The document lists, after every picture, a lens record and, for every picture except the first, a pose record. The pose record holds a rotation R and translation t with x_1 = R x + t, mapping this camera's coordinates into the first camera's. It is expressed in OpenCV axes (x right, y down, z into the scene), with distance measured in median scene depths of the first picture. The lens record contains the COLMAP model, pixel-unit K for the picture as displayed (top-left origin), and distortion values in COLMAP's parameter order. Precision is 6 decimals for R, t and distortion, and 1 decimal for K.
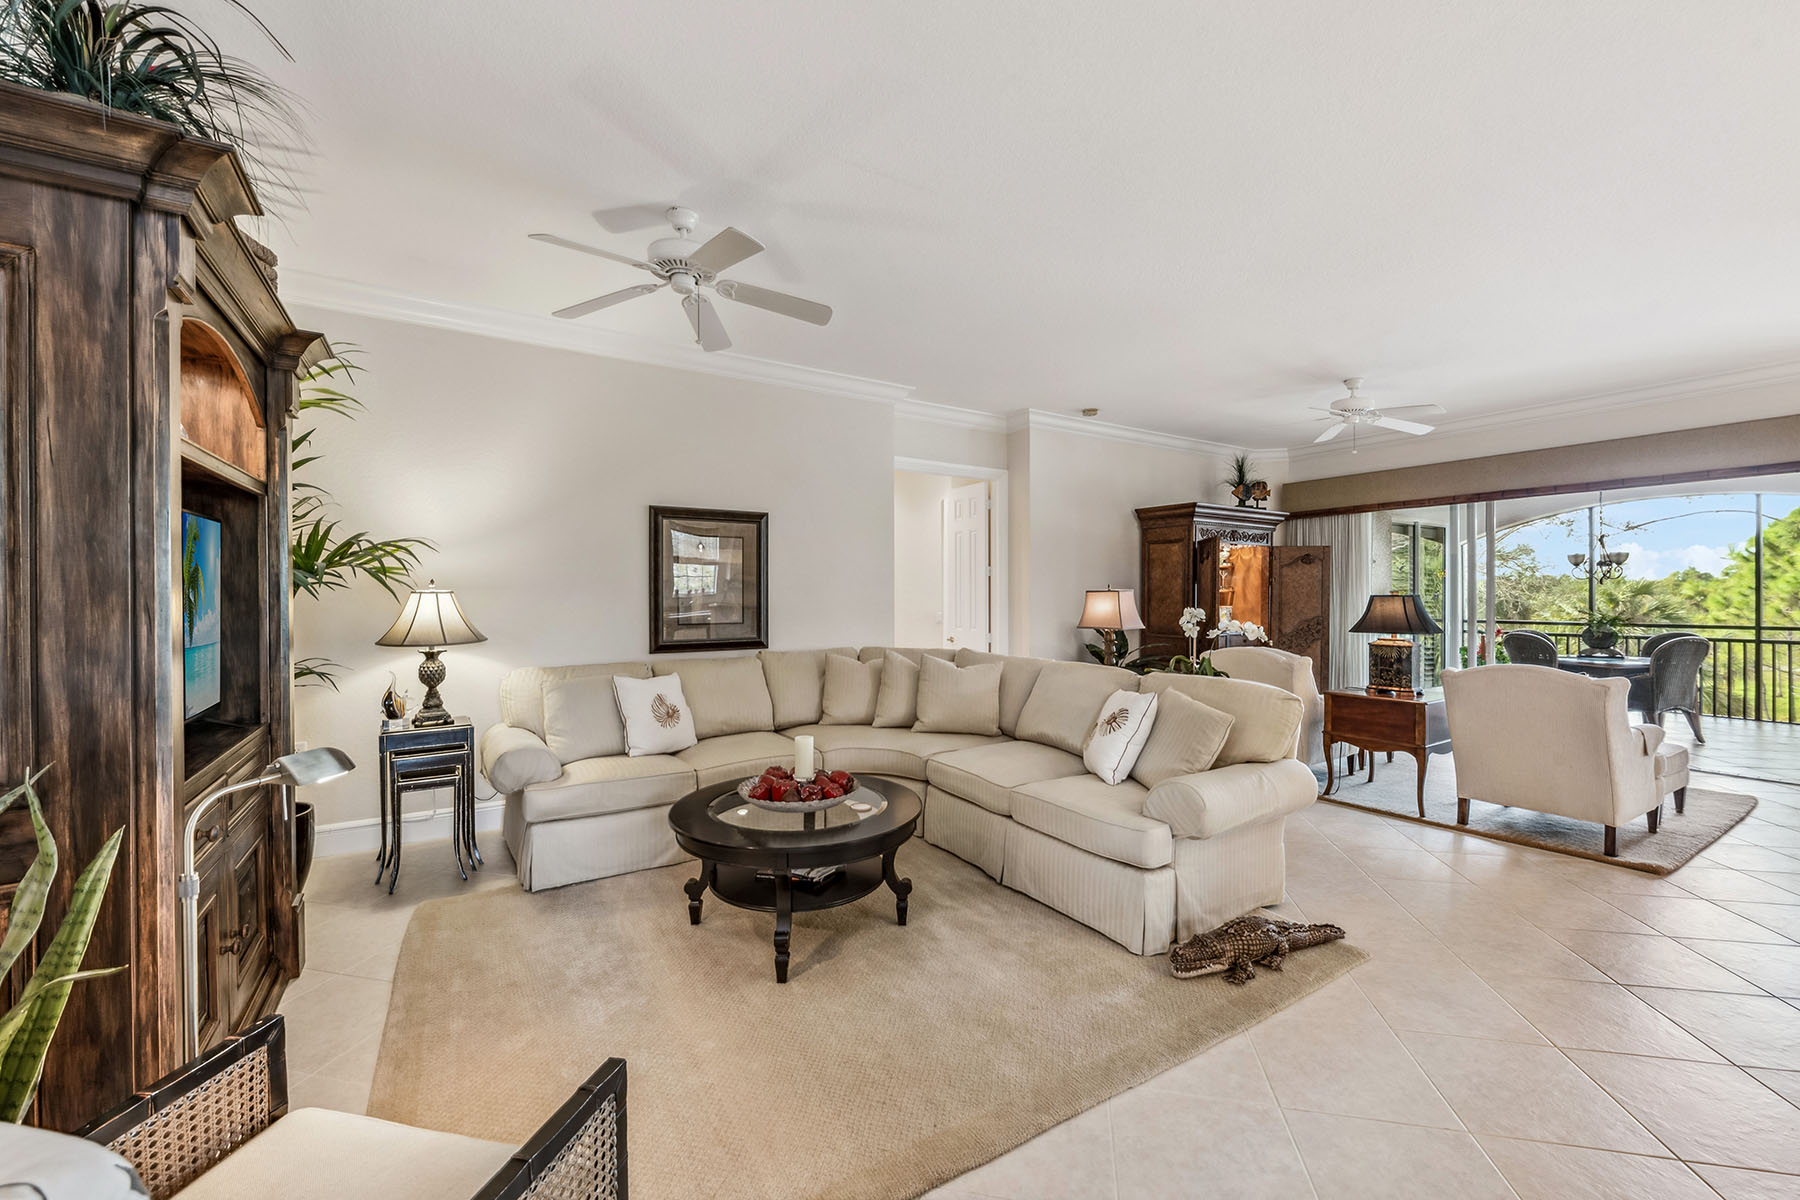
lens RADIAL K [[717.8, 0, 907.9], [0, 717.8, 598.6], [0, 0, 1]] dist [-0.001699, -0.000644]
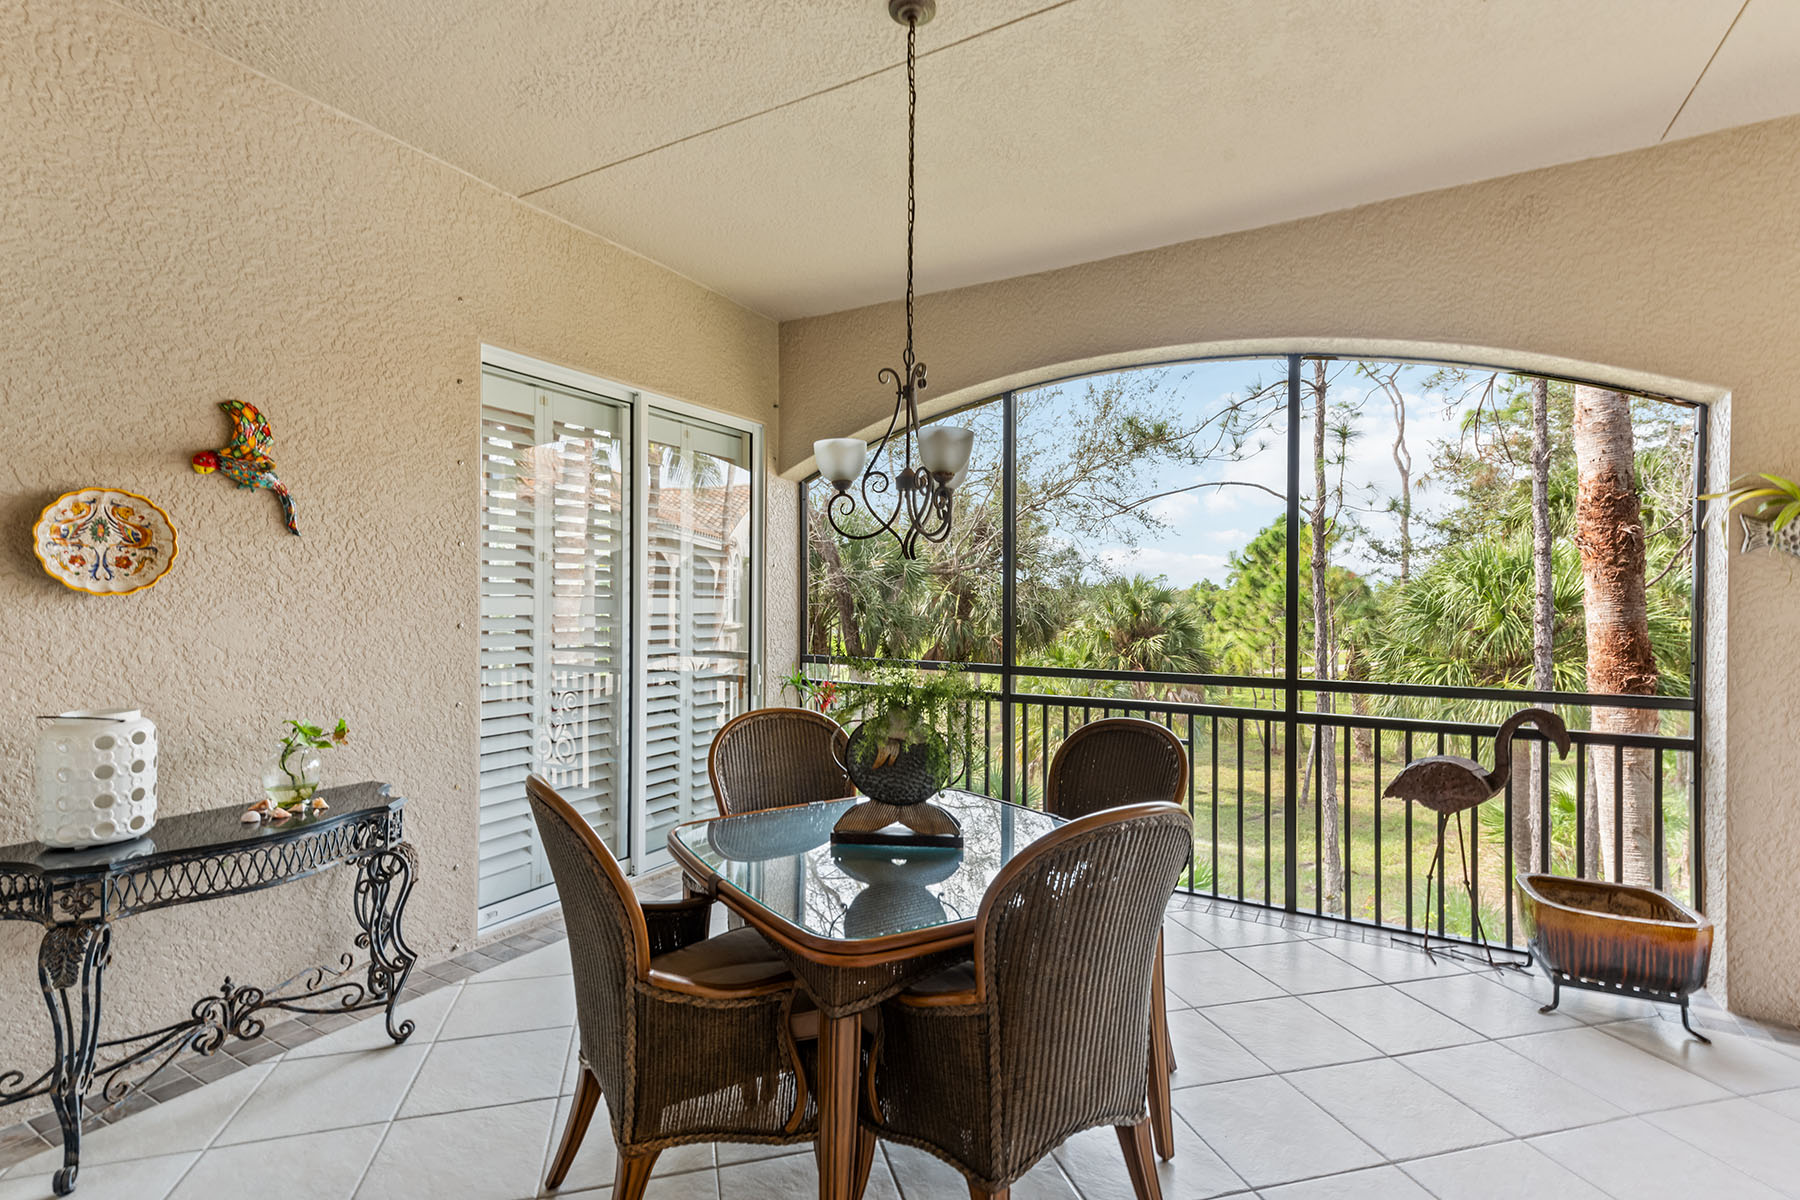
lens RADIAL K [[858.8, 0, 889.8], [0, 858.8, 598.4], [0, 0, 1]] dist [-0.010402, -0.001054]
pose [[0.888202, 0.011445, 0.459310, 1.053518], [-0.009581, 0.999934, -0.006388, -0.003262], [-0.459353, 0.001273, 0.888253, 0.929831]]
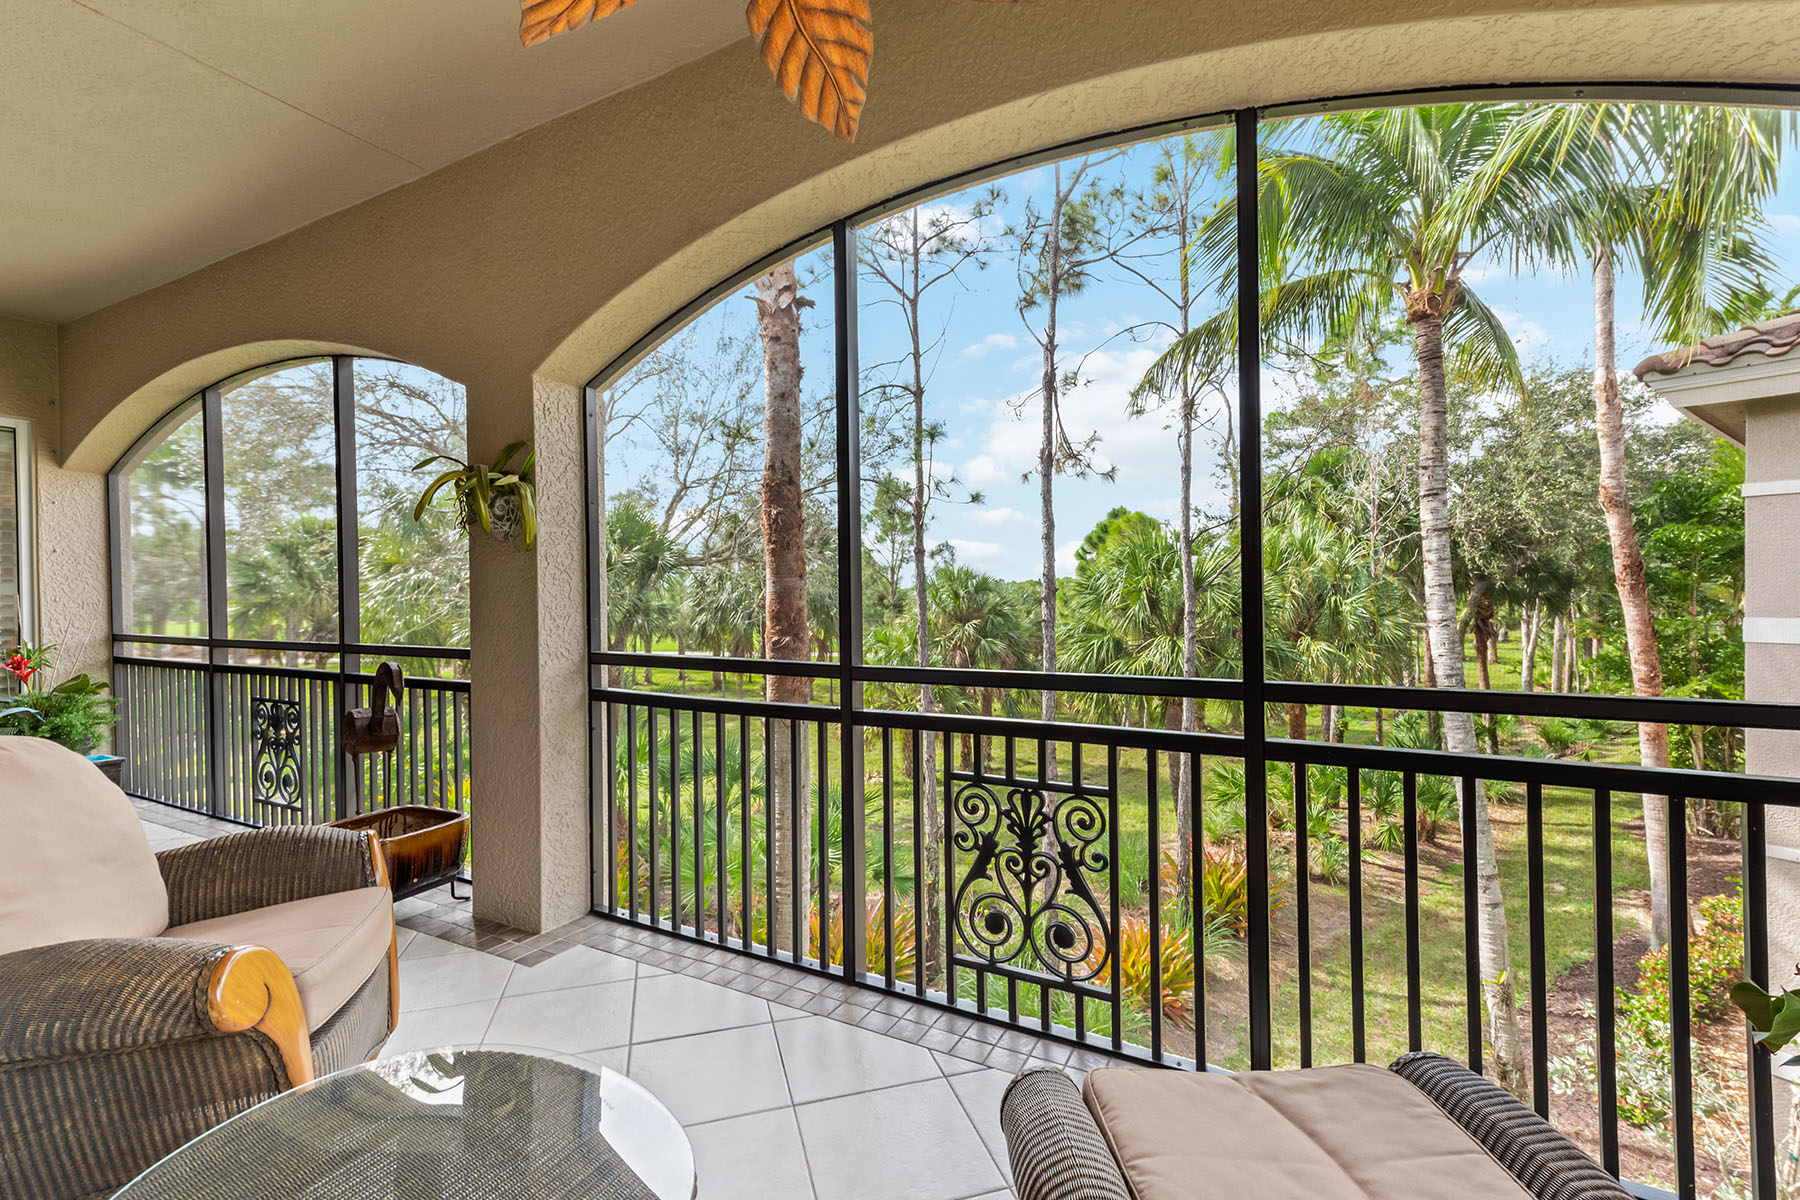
lens RADIAL K [[775.0, 0, 903.9], [0, 775.0, 591.4], [0, 0, 1]] dist [0.011754, -0.000044]
pose [[0.873980, 0.002347, 0.485956, 1.720224], [-0.000304, 0.999991, -0.004283, 0.010711], [-0.485961, 0.003595, 0.873973, 0.522783]]
